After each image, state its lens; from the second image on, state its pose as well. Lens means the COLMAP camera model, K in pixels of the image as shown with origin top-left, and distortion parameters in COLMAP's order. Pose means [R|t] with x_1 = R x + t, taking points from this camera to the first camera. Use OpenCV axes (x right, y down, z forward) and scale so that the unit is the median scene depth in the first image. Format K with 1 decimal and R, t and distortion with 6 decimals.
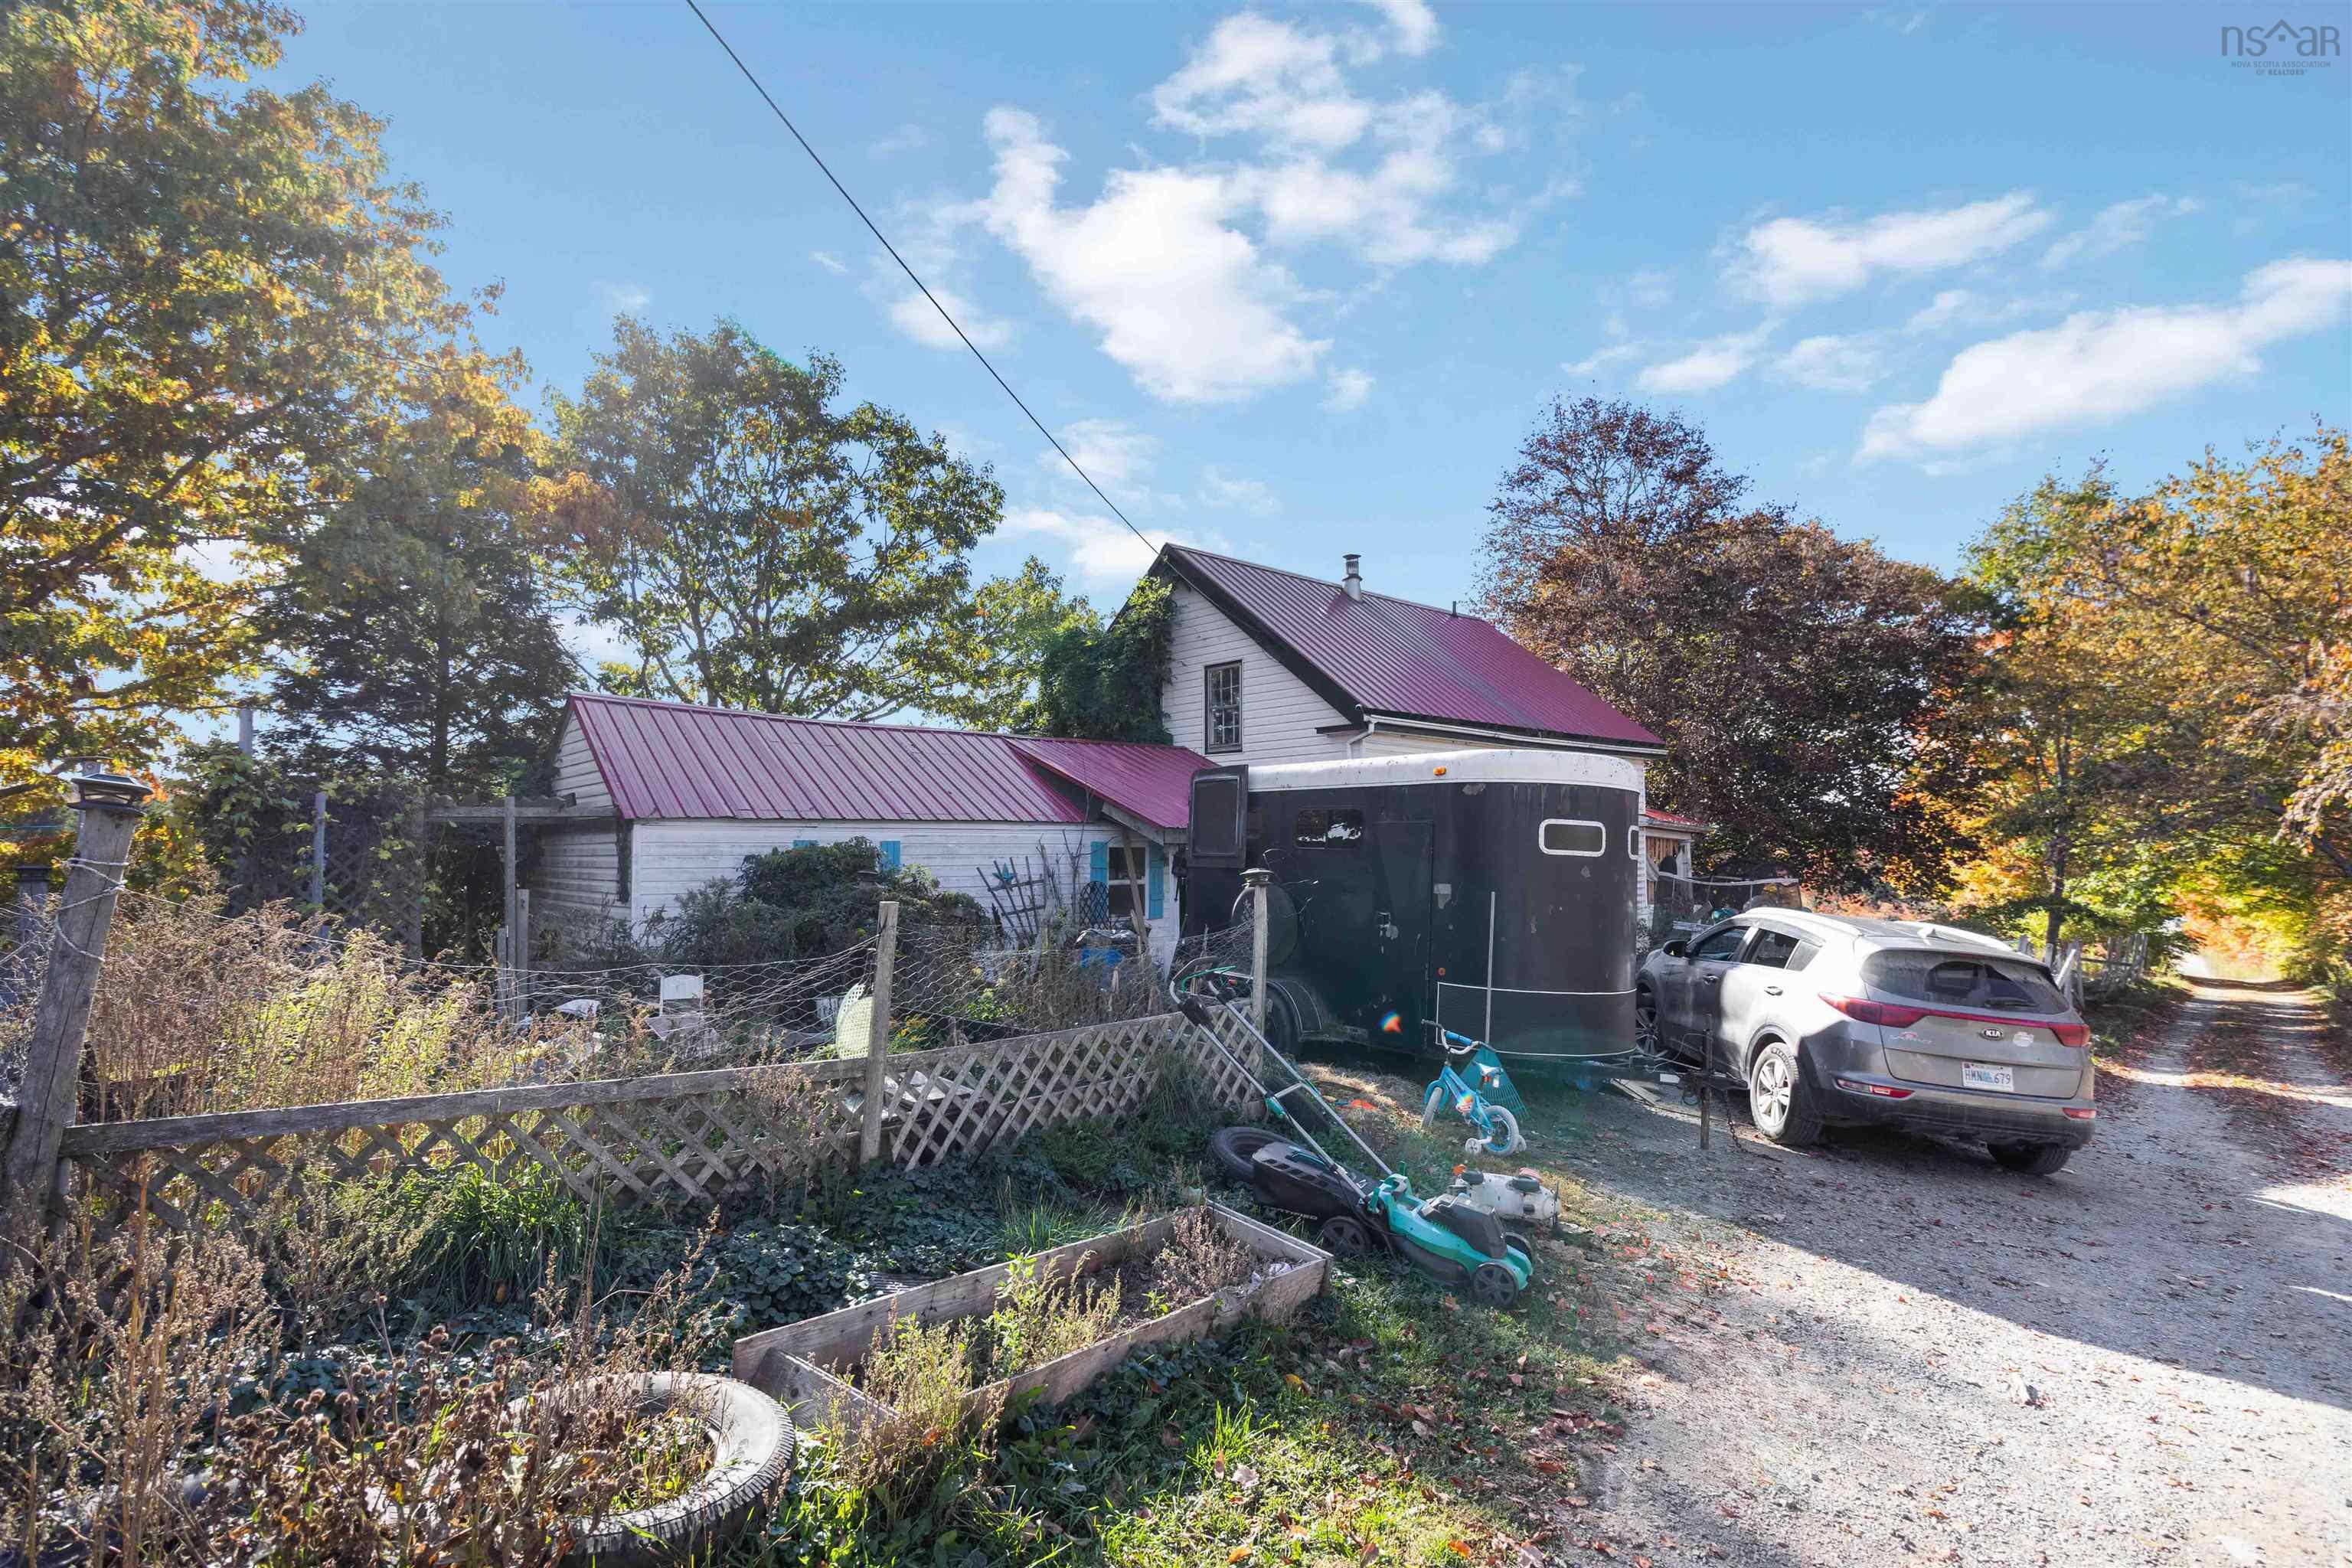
lens RADIAL K [[1089.8, 0, 1178.4], [0, 1089.8, 771.4], [0, 0, 1]] dist [0.001650, 0.000302]
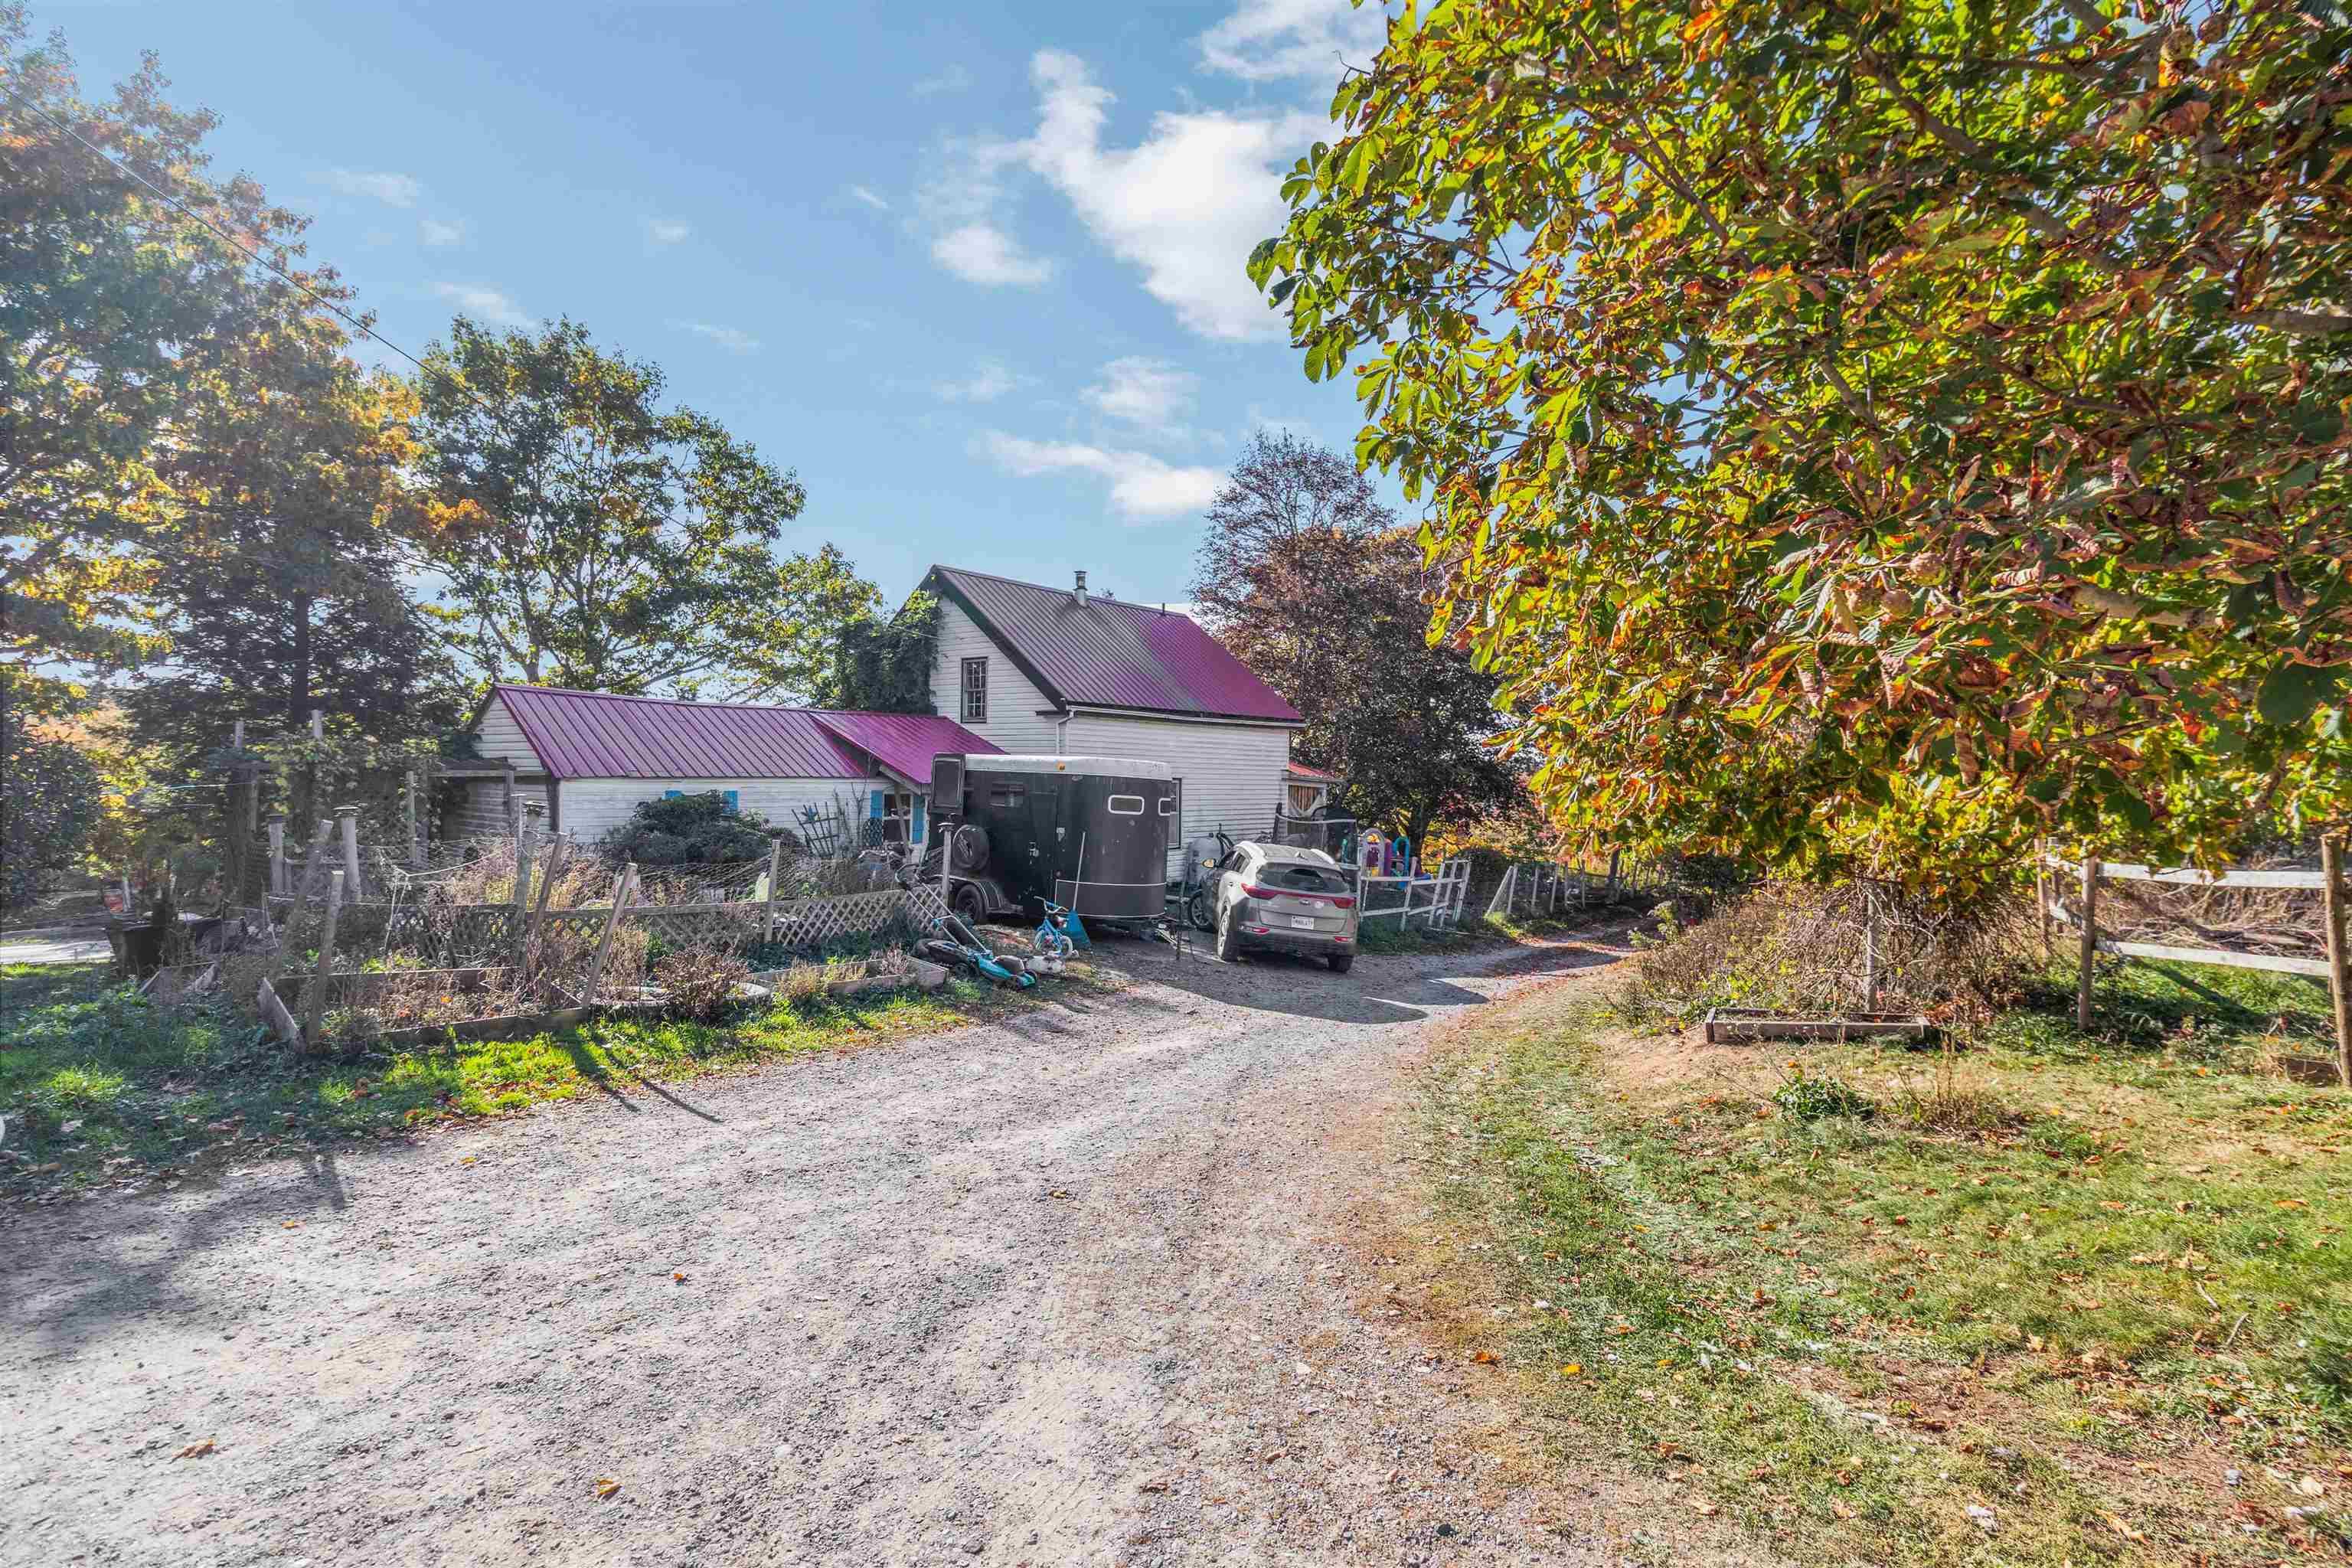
lens RADIAL K [[1089.8, 0, 1178.4], [0, 1089.8, 771.4], [0, 0, 1]] dist [0.001650, 0.000302]
pose [[0.982922, 0.019280, 0.183009, 0.045120], [-0.032546, 0.997033, 0.069762, -0.060654], [-0.181121, -0.074526, 0.980633, -0.402123]]
